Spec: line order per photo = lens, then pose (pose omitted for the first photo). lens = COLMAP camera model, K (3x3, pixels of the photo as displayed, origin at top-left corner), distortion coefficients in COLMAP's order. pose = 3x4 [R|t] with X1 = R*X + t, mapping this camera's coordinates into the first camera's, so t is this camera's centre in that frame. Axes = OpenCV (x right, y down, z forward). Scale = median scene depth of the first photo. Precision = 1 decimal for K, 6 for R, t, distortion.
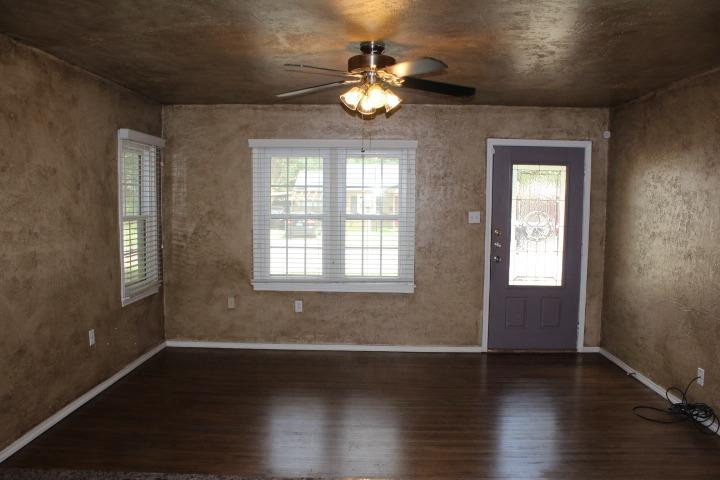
lens RADIAL K [[616.3, 0, 356.6], [0, 616.3, 241.3], [0, 0, 1]] dist [-0.134285, 0.129787]
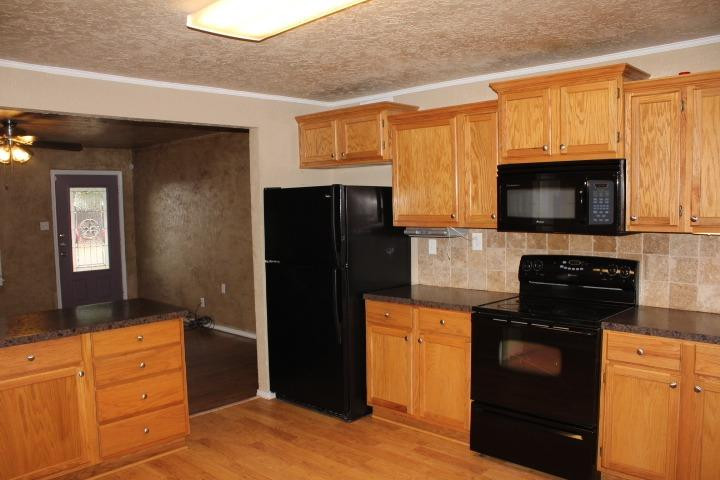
lens RADIAL K [[616.3, 0, 358.1], [0, 616.3, 244.2], [0, 0, 1]] dist [-0.134285, 0.129787]
pose [[0.687003, -0.080034, 0.722233, -0.313407], [0.084764, 0.995957, 0.029738, 0.022527], [-0.721694, 0.040789, 0.691010, -0.468189]]
